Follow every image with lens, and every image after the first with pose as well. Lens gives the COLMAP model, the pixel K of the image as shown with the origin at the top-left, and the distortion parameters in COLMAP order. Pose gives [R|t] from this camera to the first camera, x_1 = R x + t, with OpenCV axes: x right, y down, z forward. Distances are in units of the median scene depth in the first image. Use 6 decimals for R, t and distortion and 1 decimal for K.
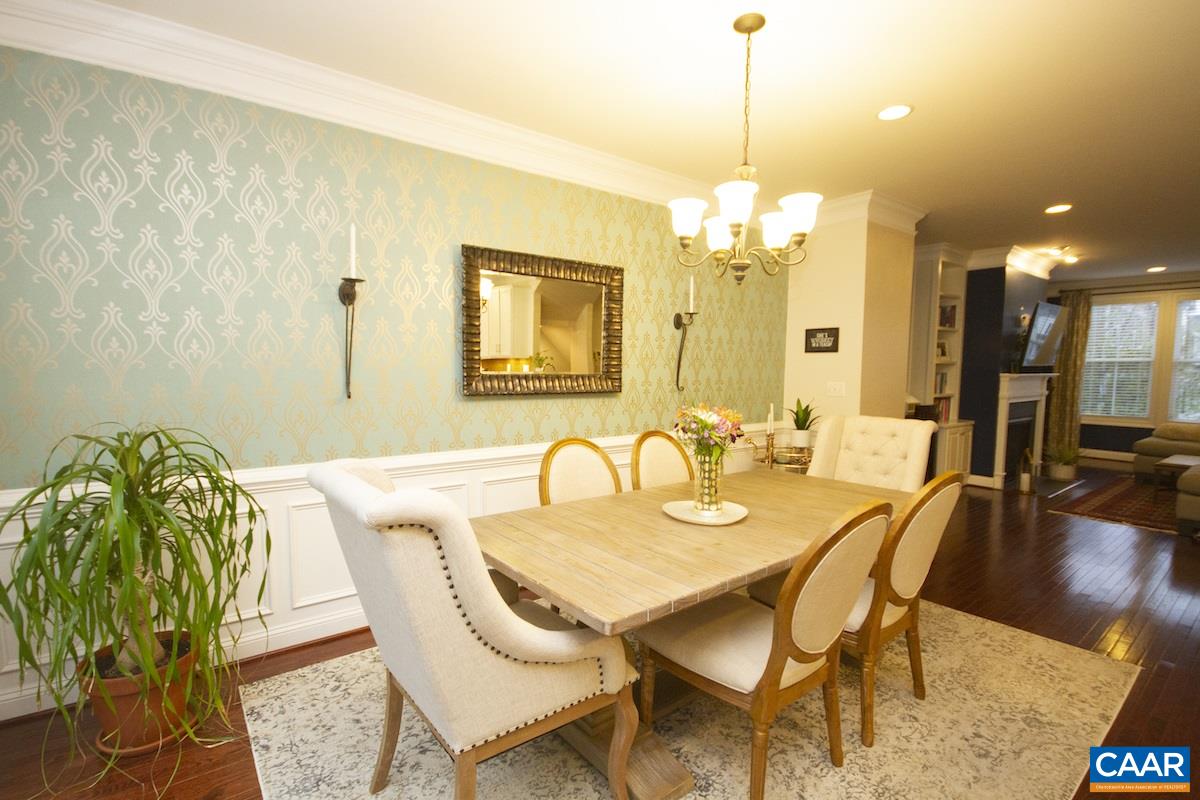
lens RADIAL K [[551.7, 0, 602.9], [0, 551.7, 412.6], [0, 0, 1]] dist [-0.000483, -0.001222]
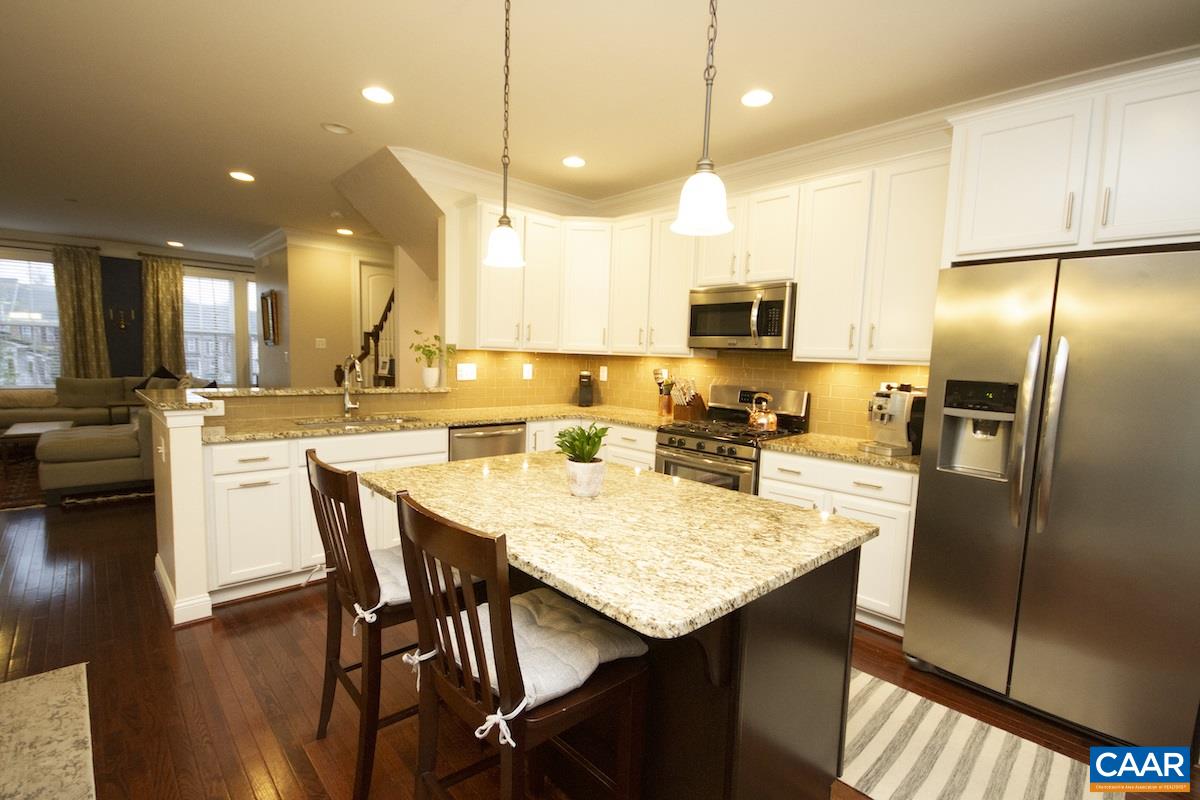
lens RADIAL K [[553.5, 0, 601.5], [0, 553.5, 413.6], [0, 0, 1]] dist [-0.001272, -0.004078]
pose [[-0.096641, -0.116390, 0.988491, 0.026521], [0.049250, 0.991363, 0.121544, -0.006811], [-0.994100, 0.060429, -0.090074, 0.116168]]
